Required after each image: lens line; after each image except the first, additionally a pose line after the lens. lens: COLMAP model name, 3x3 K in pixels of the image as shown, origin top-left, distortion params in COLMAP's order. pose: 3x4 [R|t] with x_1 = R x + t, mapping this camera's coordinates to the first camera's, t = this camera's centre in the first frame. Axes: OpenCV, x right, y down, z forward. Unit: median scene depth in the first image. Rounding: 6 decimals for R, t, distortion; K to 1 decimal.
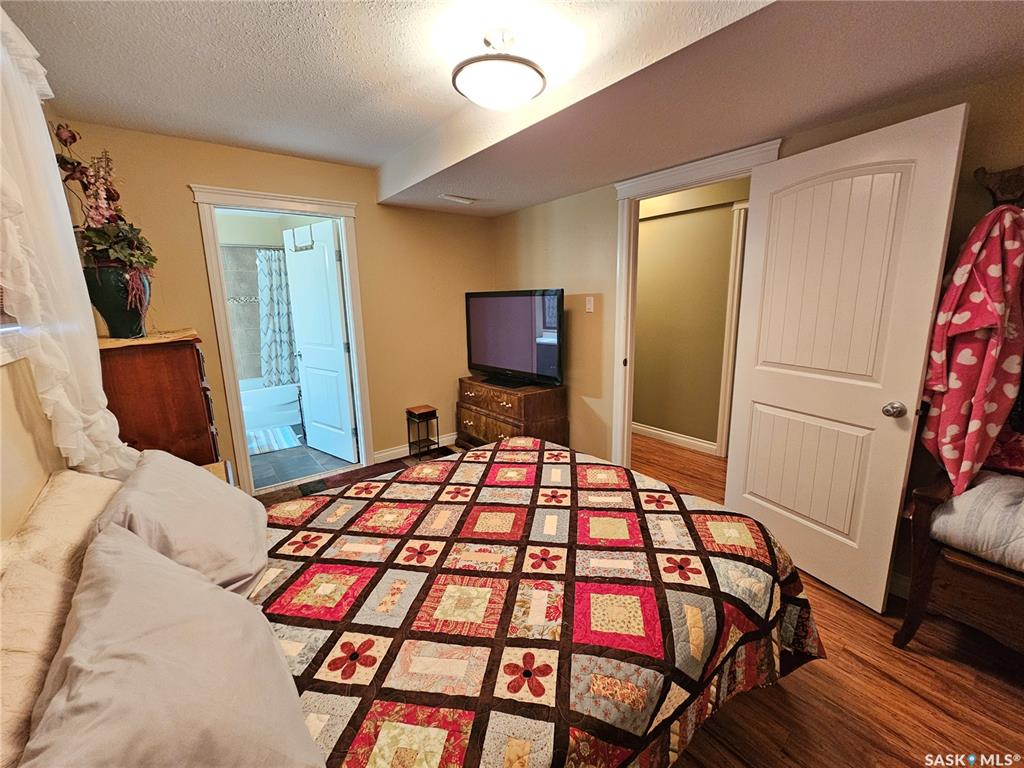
lens RADIAL K [[419.9, 0, 511.1], [0, 419.9, 386.3], [0, 0, 1]] dist [-0.002870, 0.000669]
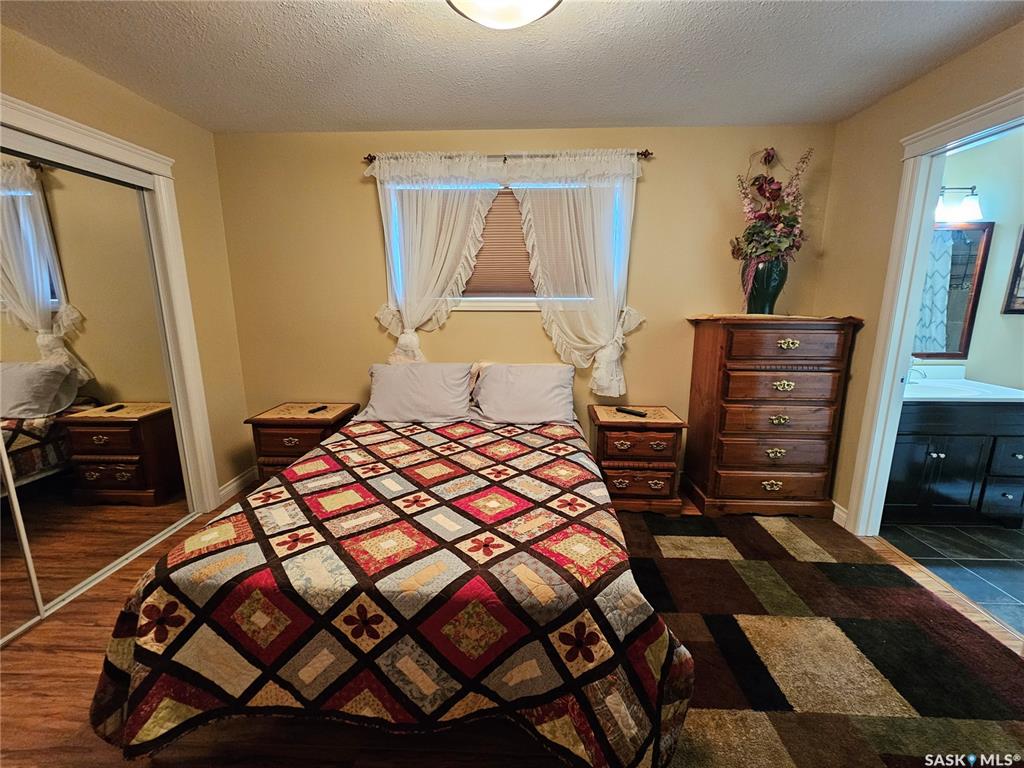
lens RADIAL K [[419.9, 0, 520.8], [0, 419.9, 386.4], [0, 0, 1]] dist [-0.002870, 0.000669]
pose [[-0.634572, 0.177727, -0.752152, 0.571456], [-0.148068, 0.927216, 0.344014, -0.303078], [0.758548, 0.329671, -0.562070, 1.525534]]
